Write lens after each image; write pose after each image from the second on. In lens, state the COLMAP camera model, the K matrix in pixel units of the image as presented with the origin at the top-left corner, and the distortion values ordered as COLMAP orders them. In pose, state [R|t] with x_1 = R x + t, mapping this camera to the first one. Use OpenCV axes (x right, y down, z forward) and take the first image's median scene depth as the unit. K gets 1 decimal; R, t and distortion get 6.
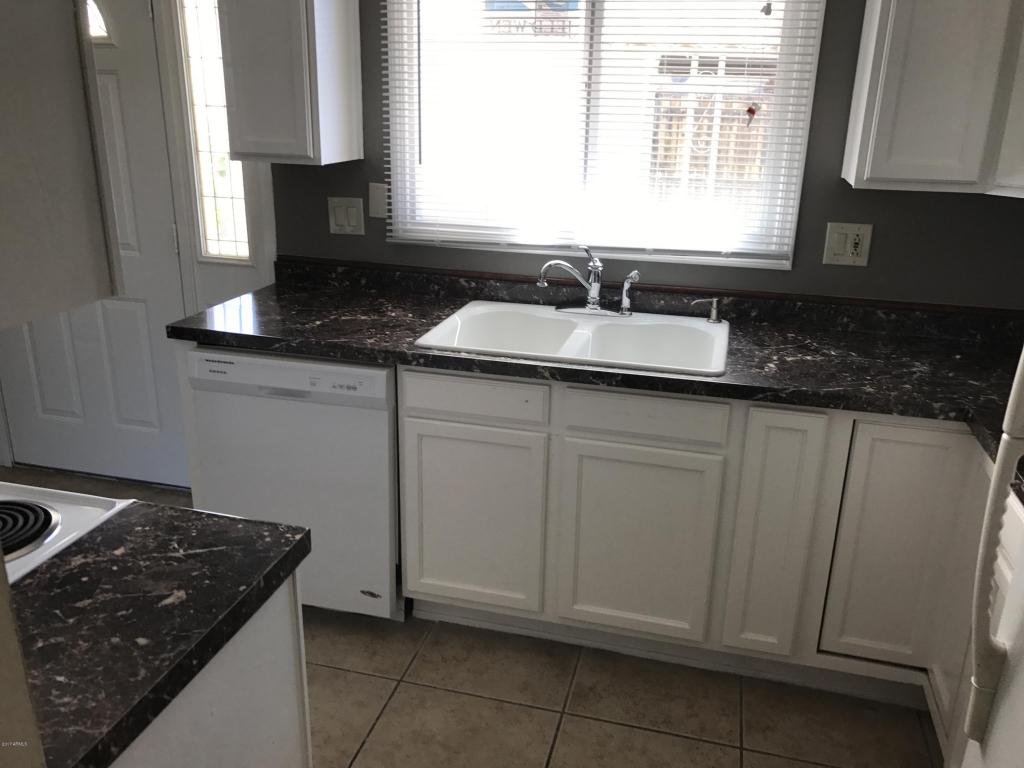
lens RADIAL K [[837.0, 0, 512.0], [0, 837.0, 384.0], [0, 0, 1]] dist [-0.032346, 0.003599]
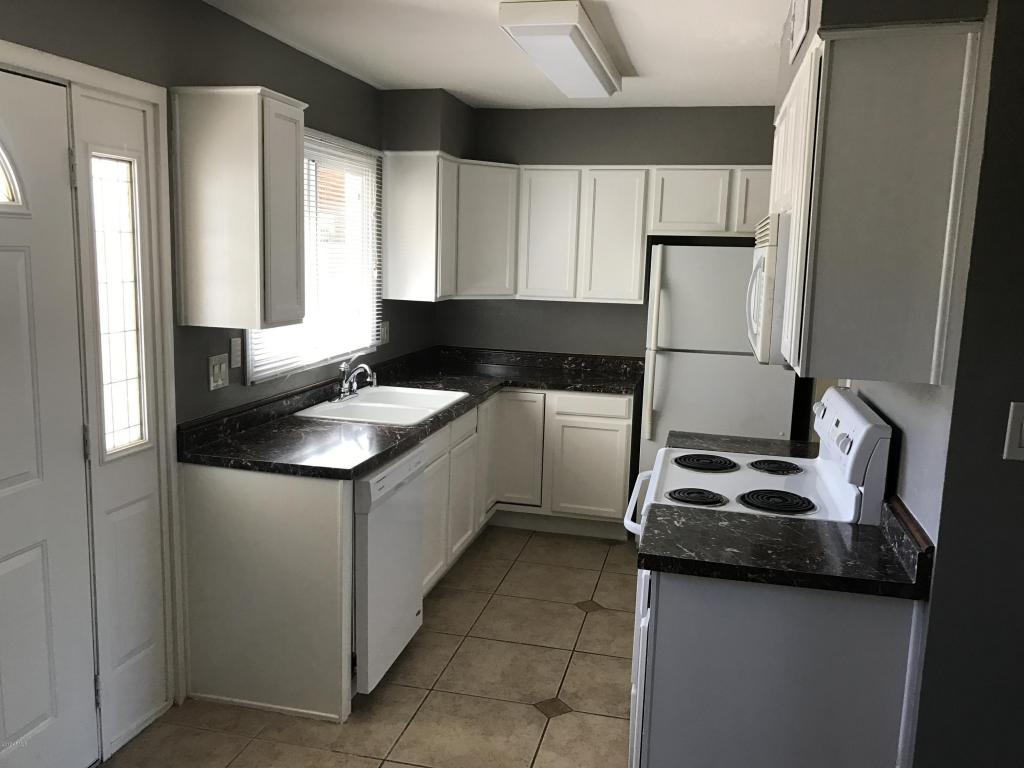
lens RADIAL K [[837.0, 0, 512.0], [0, 837.0, 384.0], [0, 0, 1]] dist [-0.032346, 0.003599]
pose [[-0.015872, -0.184042, 0.982790, -1.308807], [0.298189, 0.937315, 0.180342, -0.274877], [-0.954375, 0.295919, 0.040003, 0.610355]]
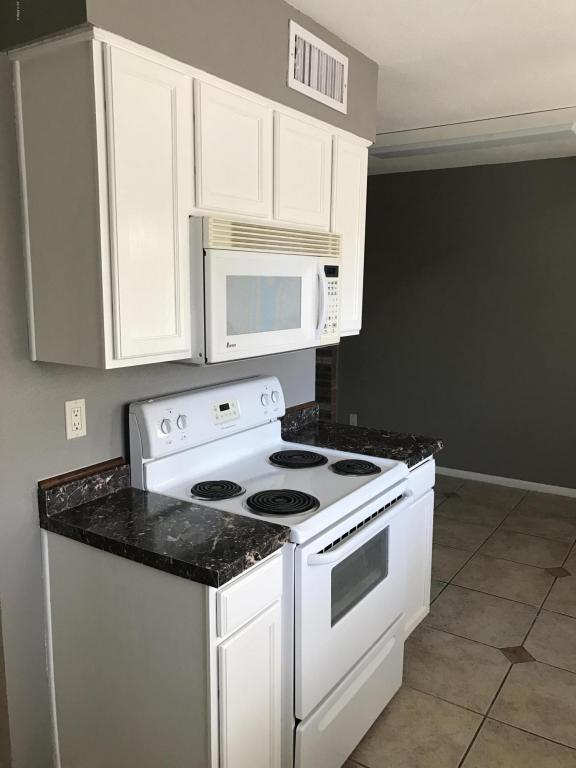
lens RADIAL K [[627.7, 0, 288.0], [0, 627.7, 384.0], [0, 0, 1]] dist [-0.032346, 0.003599]
pose [[-0.318920, 0.128980, -0.938965, 0.322438], [-0.317697, 0.918834, 0.234120, -0.194788], [0.892950, 0.372972, -0.252058, 0.575760]]
